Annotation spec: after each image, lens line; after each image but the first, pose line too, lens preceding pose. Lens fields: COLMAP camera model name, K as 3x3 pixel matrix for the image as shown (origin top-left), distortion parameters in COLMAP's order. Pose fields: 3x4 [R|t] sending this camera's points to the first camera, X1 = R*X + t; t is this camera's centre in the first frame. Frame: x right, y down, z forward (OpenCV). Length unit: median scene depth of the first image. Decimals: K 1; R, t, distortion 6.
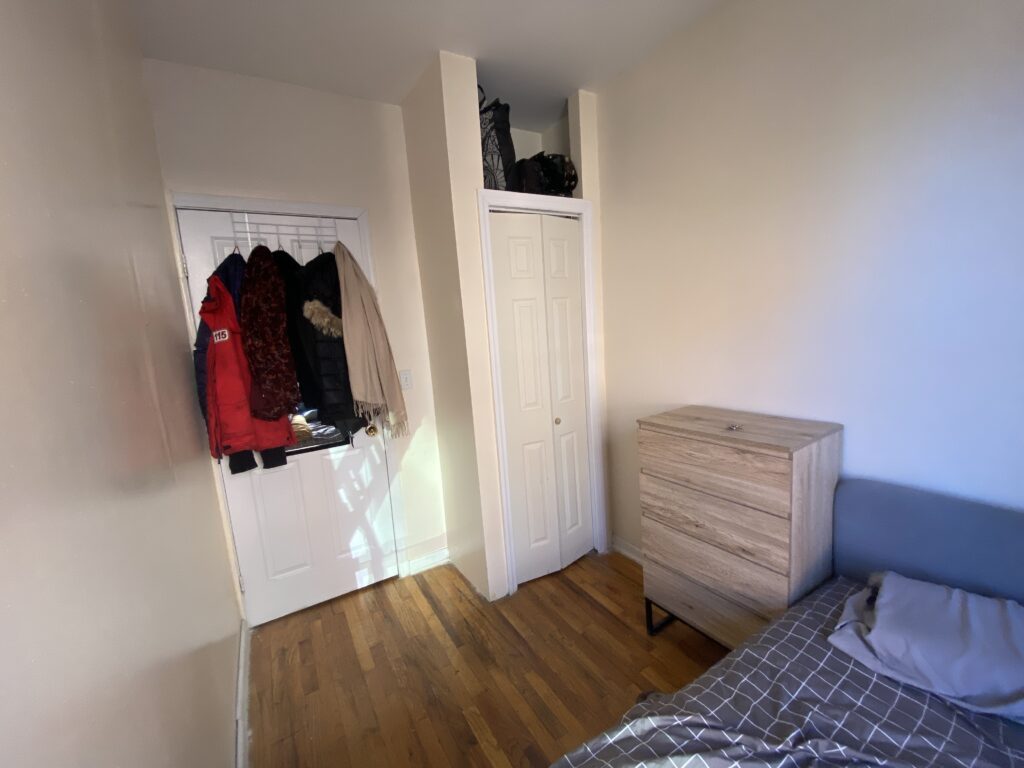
lens RADIAL K [[418.6, 0, 511.9], [0, 418.6, 386.8], [0, 0, 1]] dist [-0.000624, -0.000158]
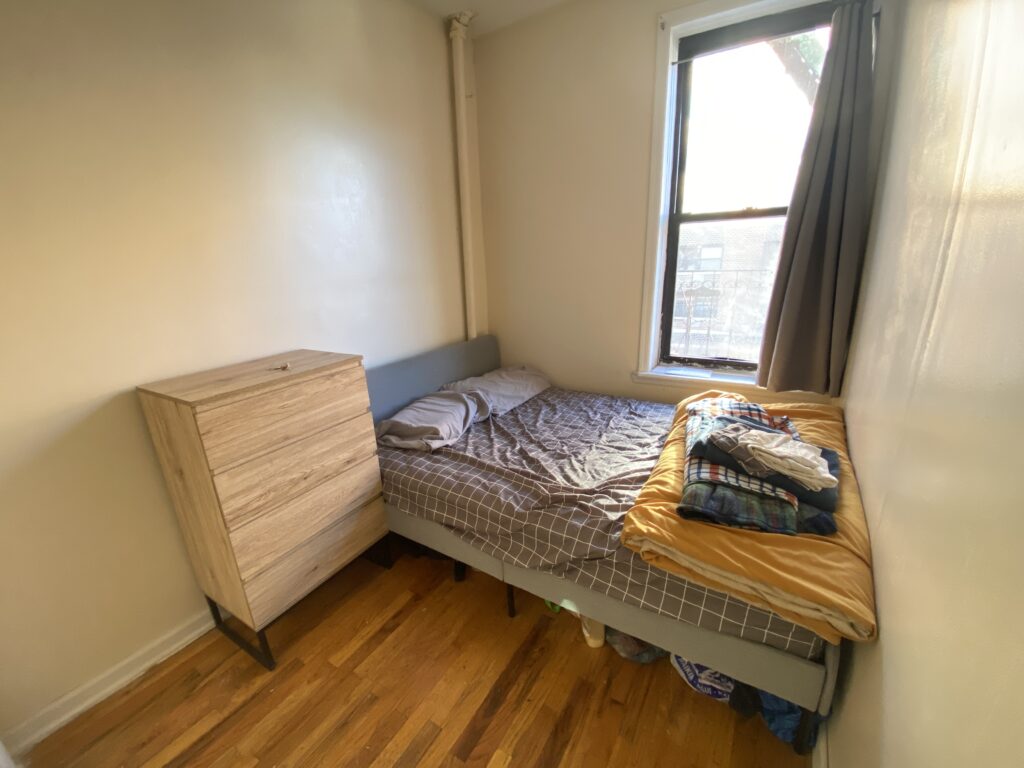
lens RADIAL K [[418.6, 0, 514.9], [0, 418.6, 380.0], [0, 0, 1]] dist [-0.000624, -0.000158]
pose [[-0.462144, -0.169182, 0.870517, -0.537461], [0.190904, 0.939639, 0.283963, -0.044775], [-0.866013, 0.297417, -0.401951, 0.907377]]
